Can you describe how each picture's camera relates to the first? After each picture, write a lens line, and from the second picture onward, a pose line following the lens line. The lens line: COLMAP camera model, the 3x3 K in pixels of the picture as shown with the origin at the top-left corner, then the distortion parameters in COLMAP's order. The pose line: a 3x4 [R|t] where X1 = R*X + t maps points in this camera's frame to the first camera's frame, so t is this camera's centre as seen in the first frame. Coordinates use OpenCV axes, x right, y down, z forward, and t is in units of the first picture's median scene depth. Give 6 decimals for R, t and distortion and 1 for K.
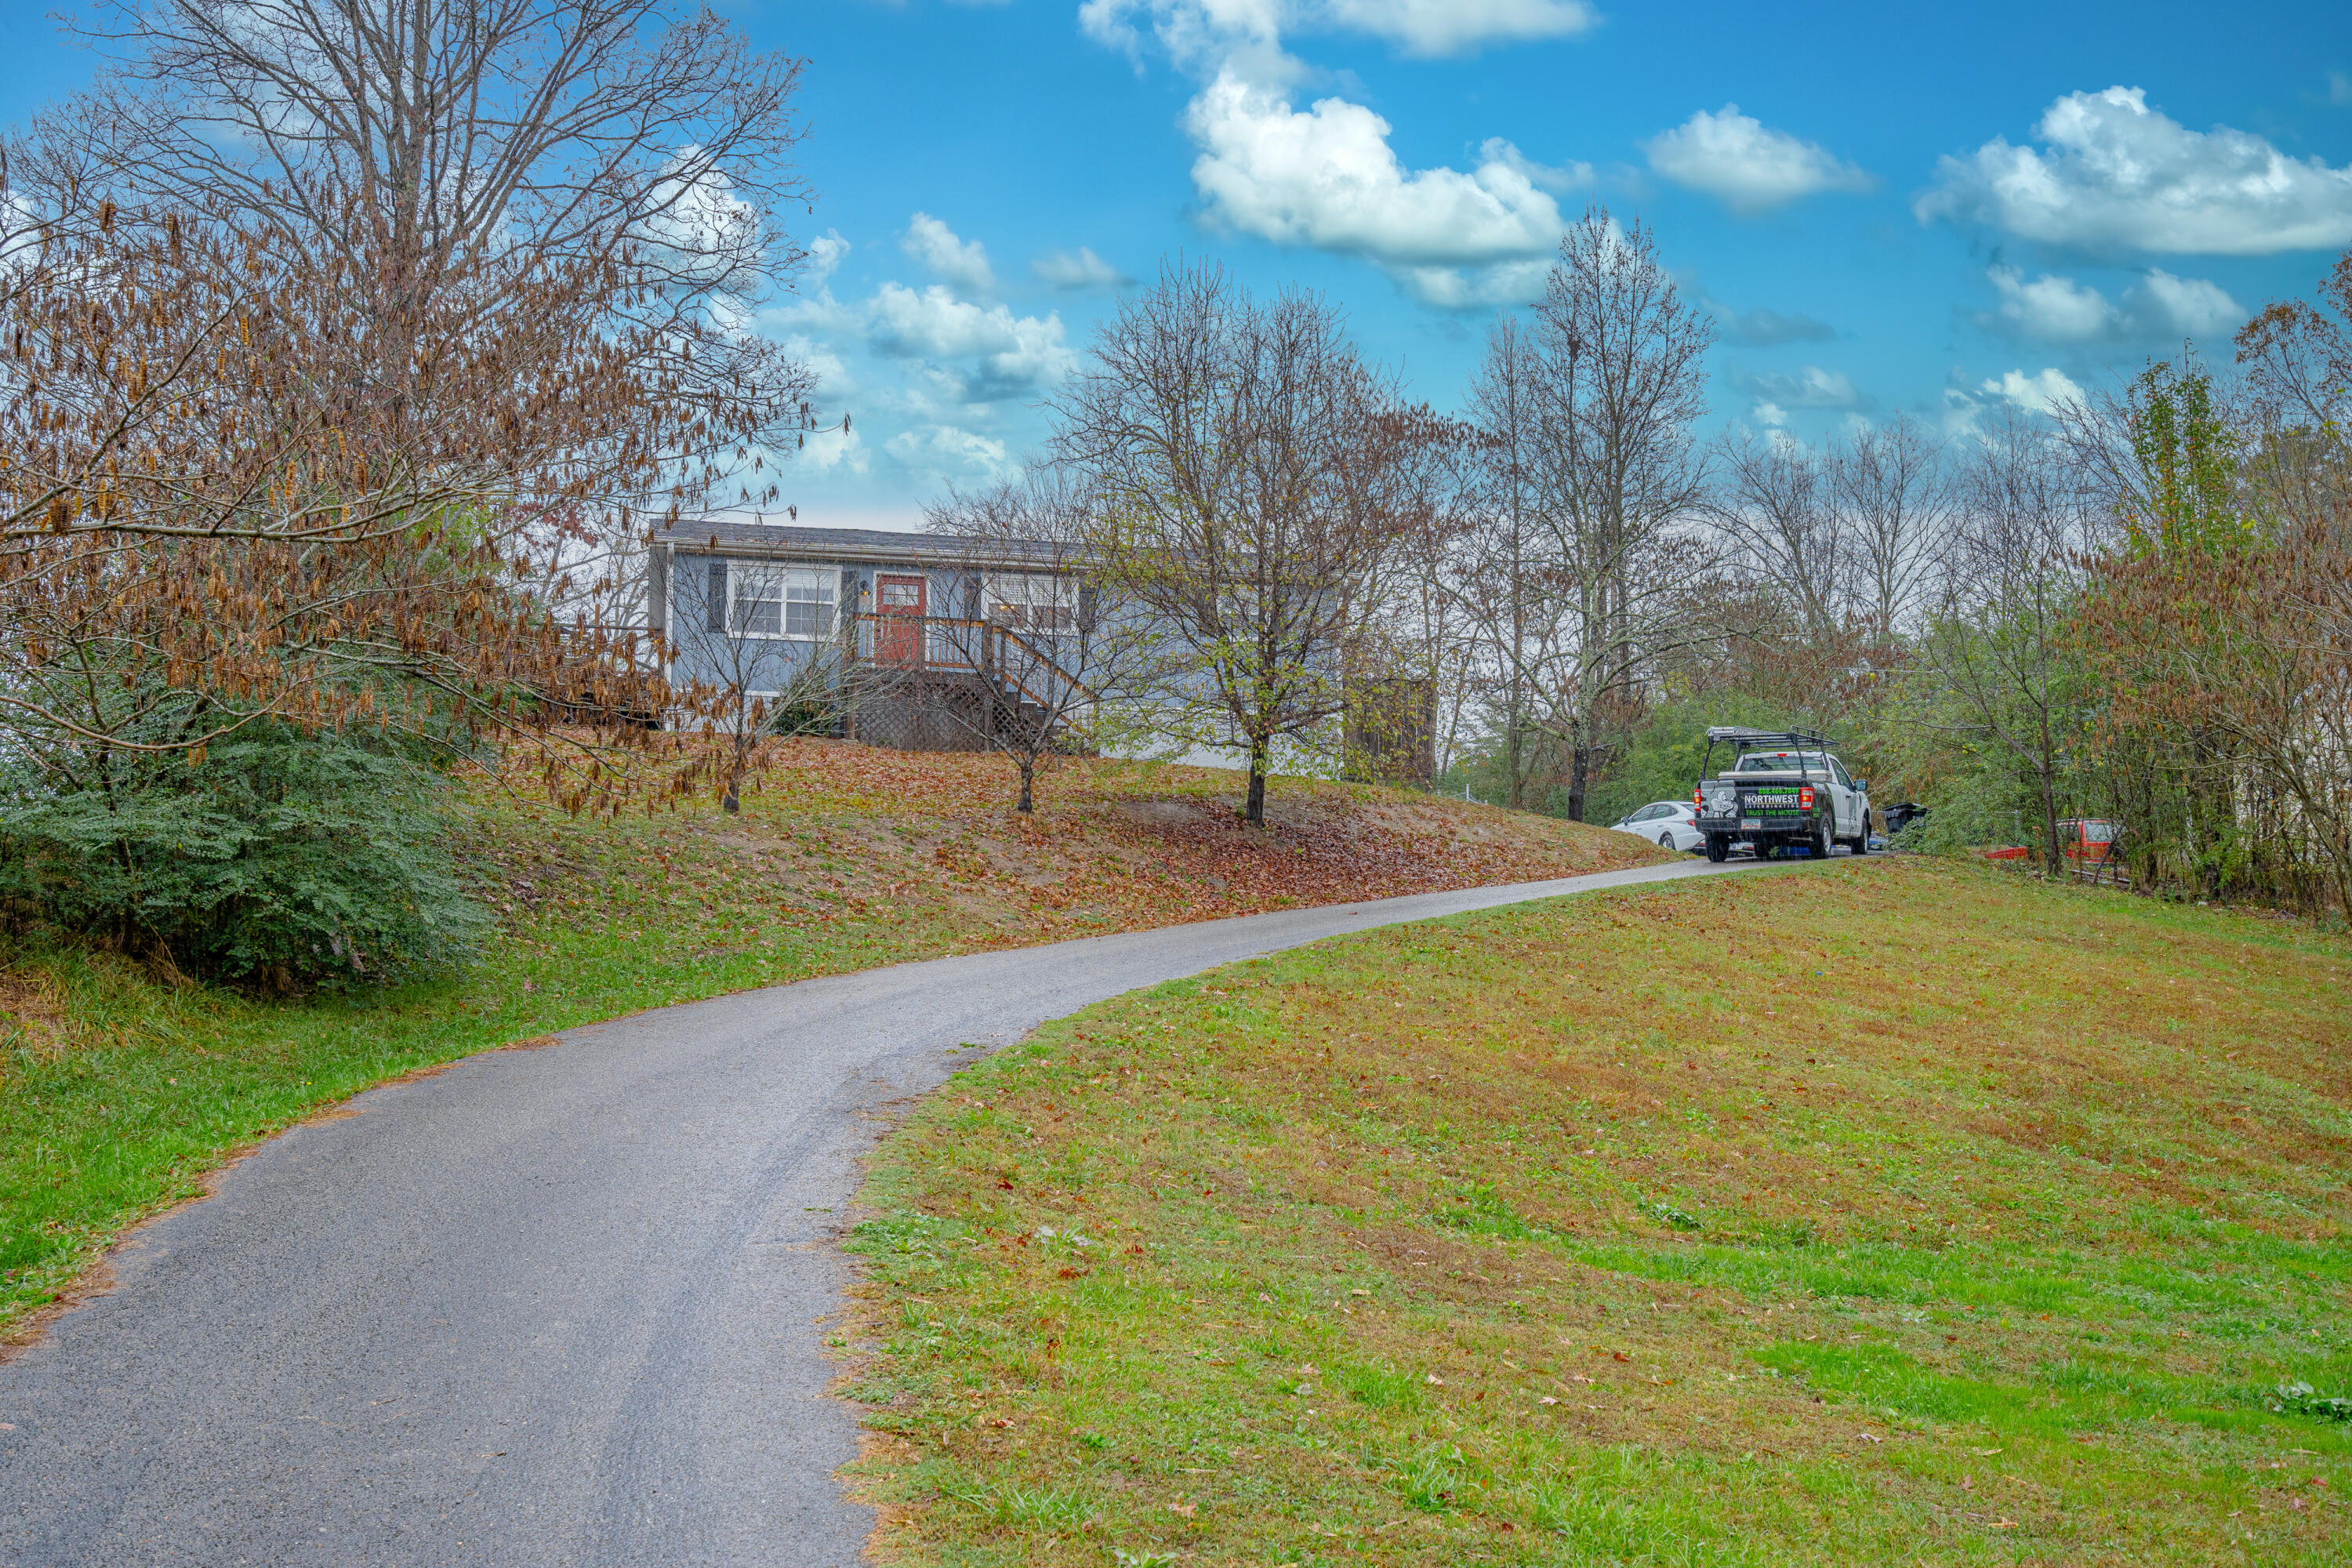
lens RADIAL K [[2263.6, 0, 1163.5], [0, 2263.6, 797.8], [0, 0, 1]] dist [0.066182, 0.029900]
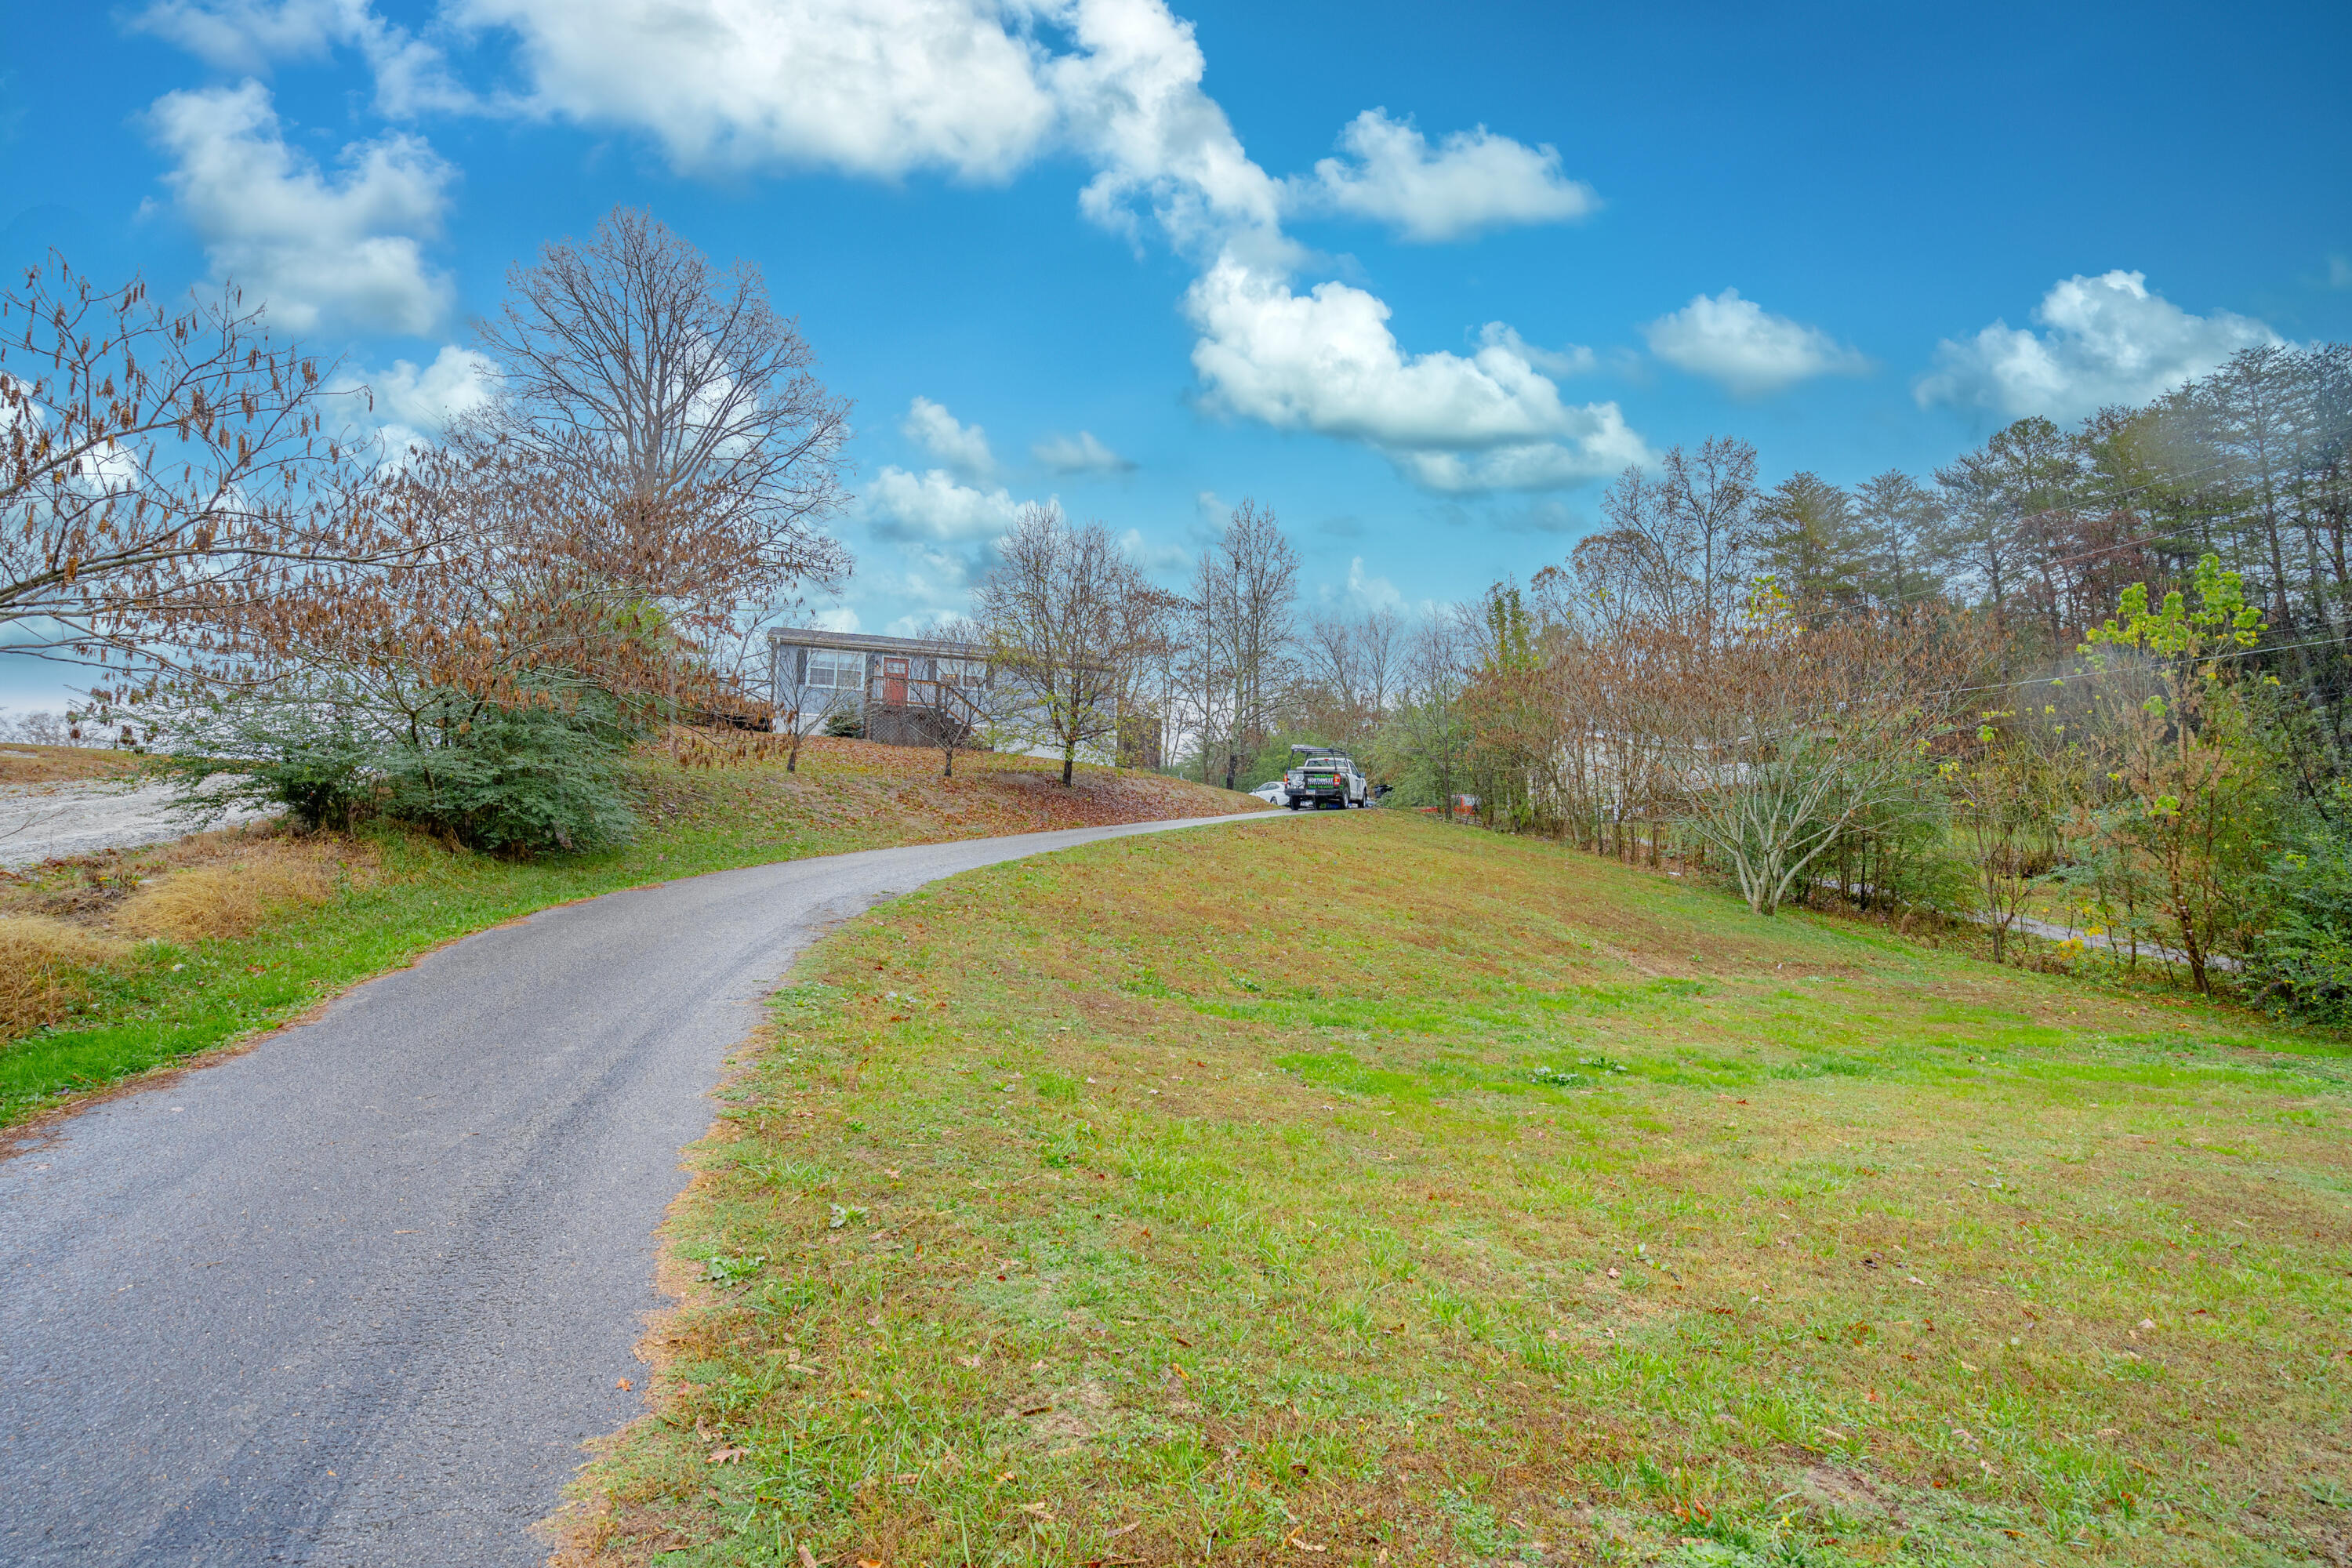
lens RADIAL K [[1071.0, 0, 1161.0], [0, 1071.0, 800.7], [0, 0, 1]] dist [-0.059839, 0.018268]
pose [[0.994344, 0.020927, 0.104121, 0.026554], [-0.022824, 0.999594, 0.017060, 0.007317], [-0.103721, -0.019340, 0.994418, 0.055844]]
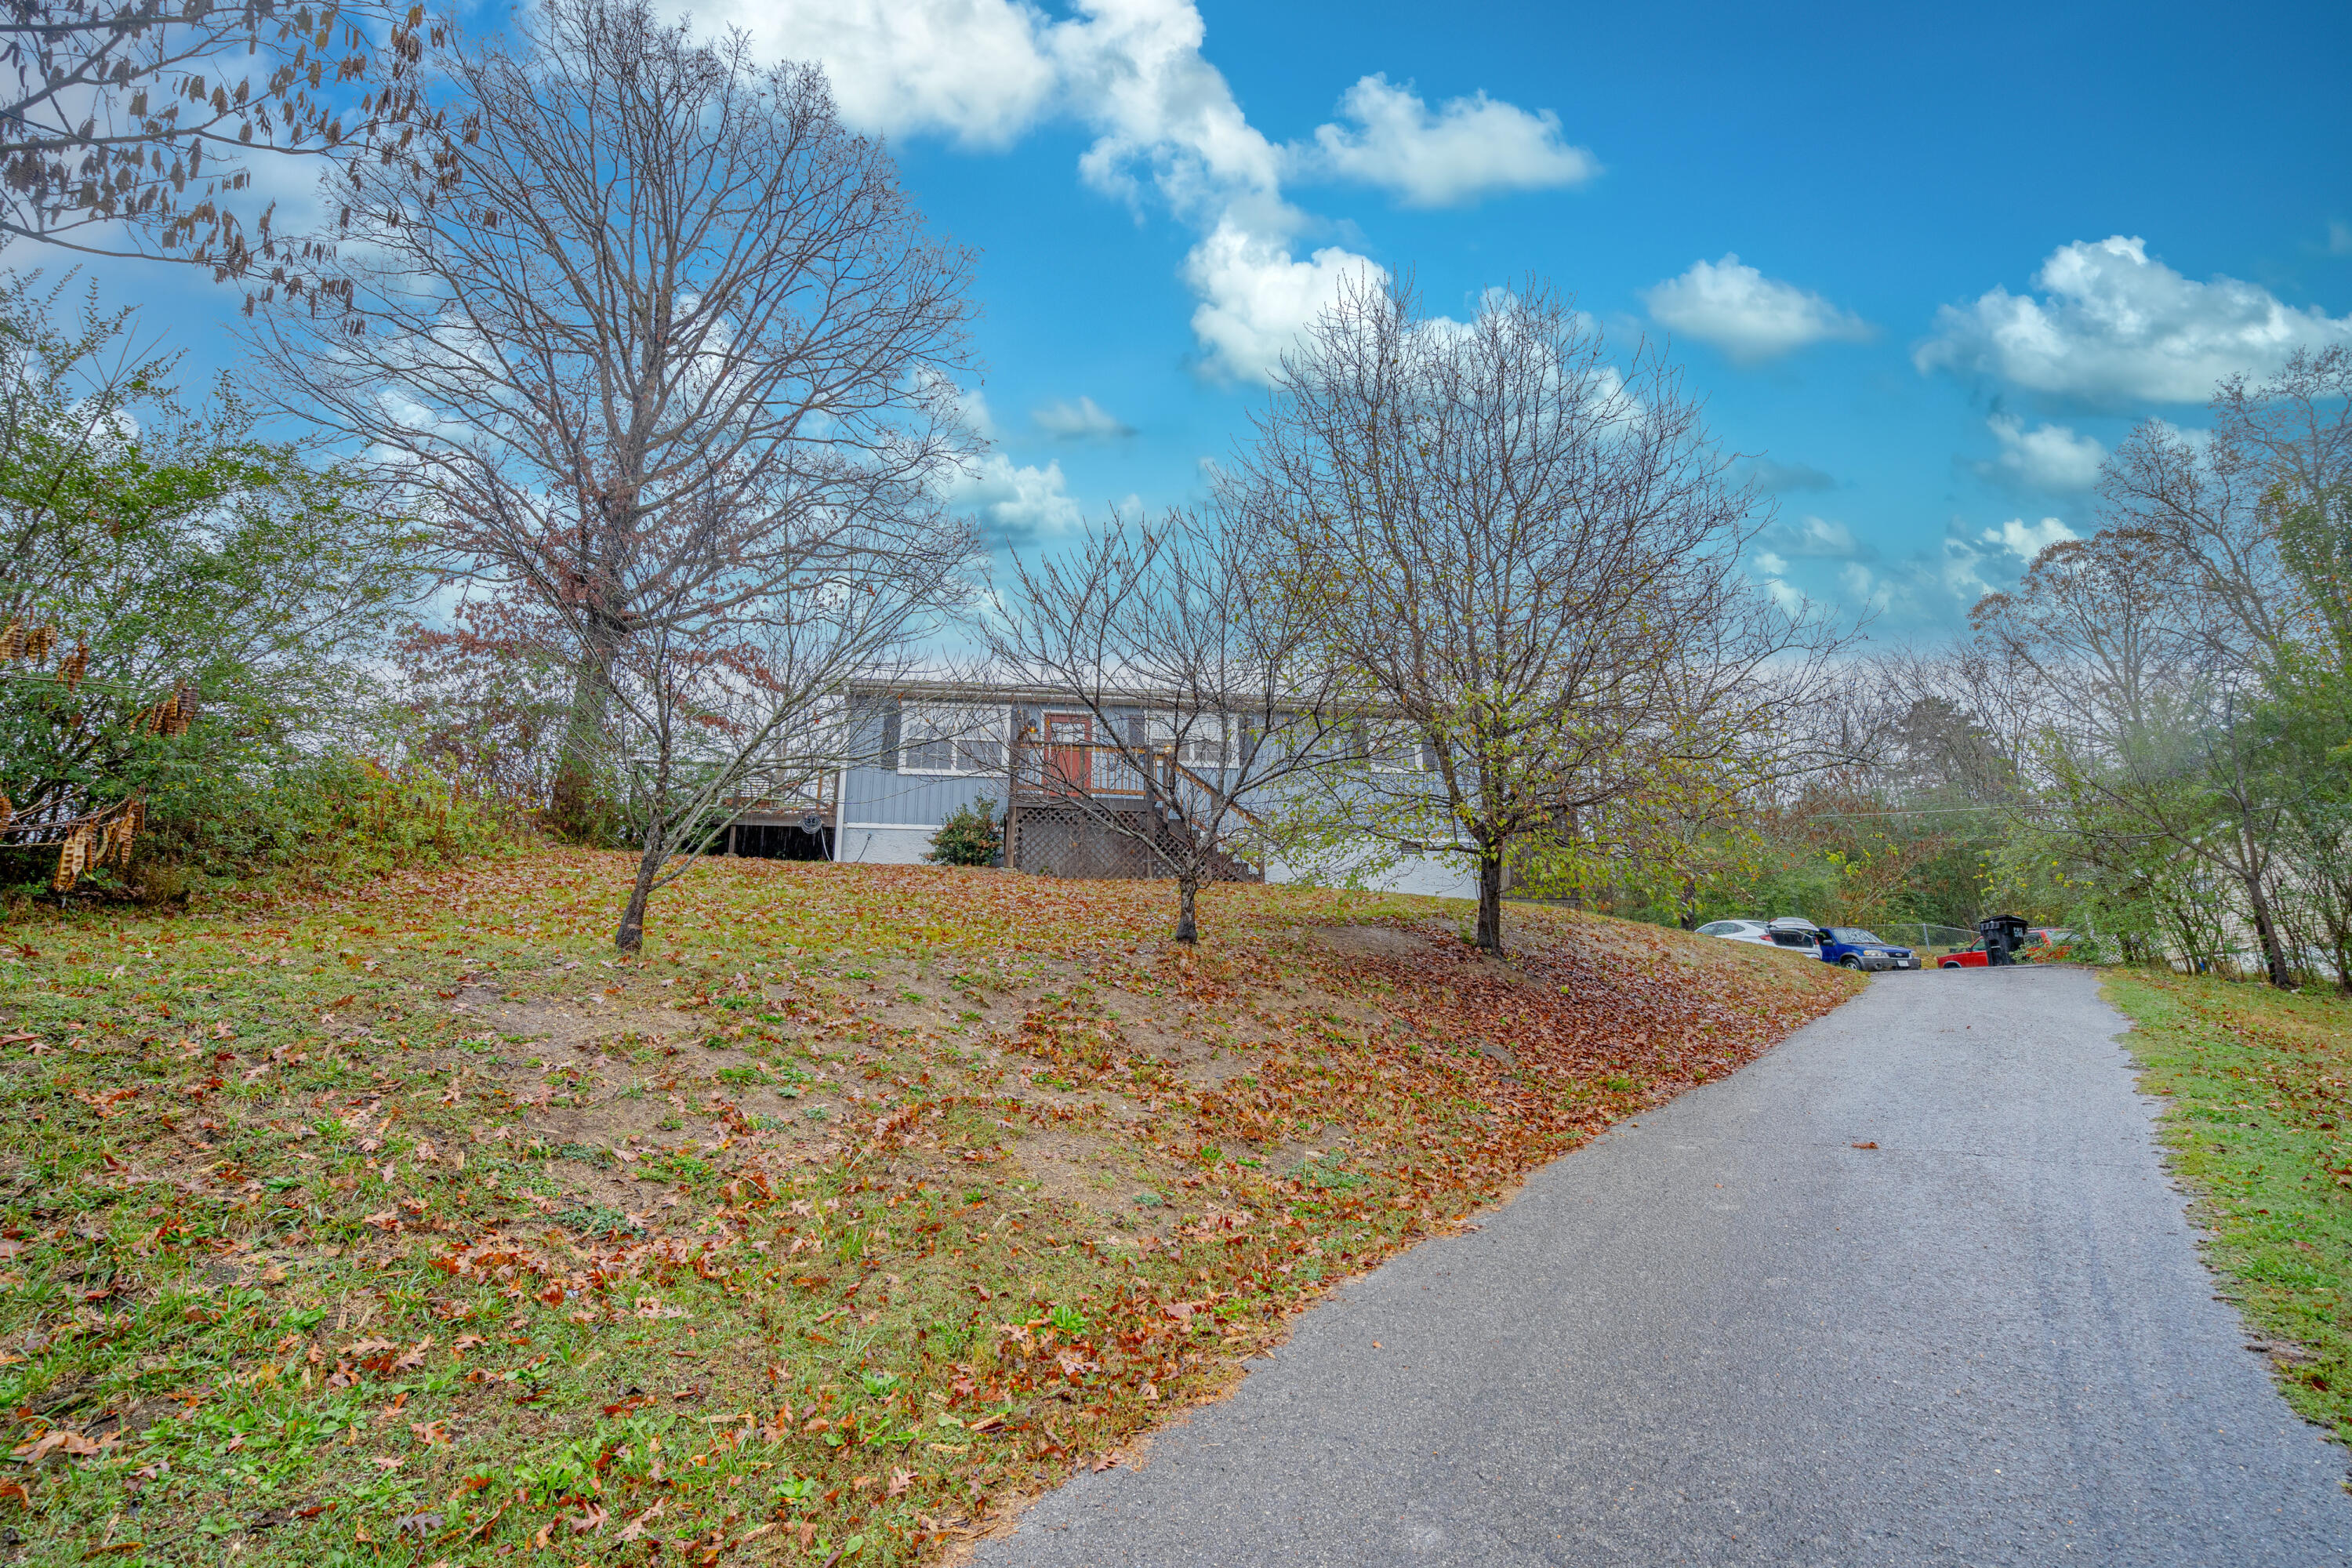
lens RADIAL K [[1071.0, 0, 1161.0], [0, 1071.0, 800.7], [0, 0, 1]] dist [-0.059839, 0.018268]
pose [[0.995645, -0.026789, -0.089294, -0.039000], [0.015856, 0.992530, -0.120969, 0.002489], [0.091868, 0.119026, 0.988632, 0.675413]]
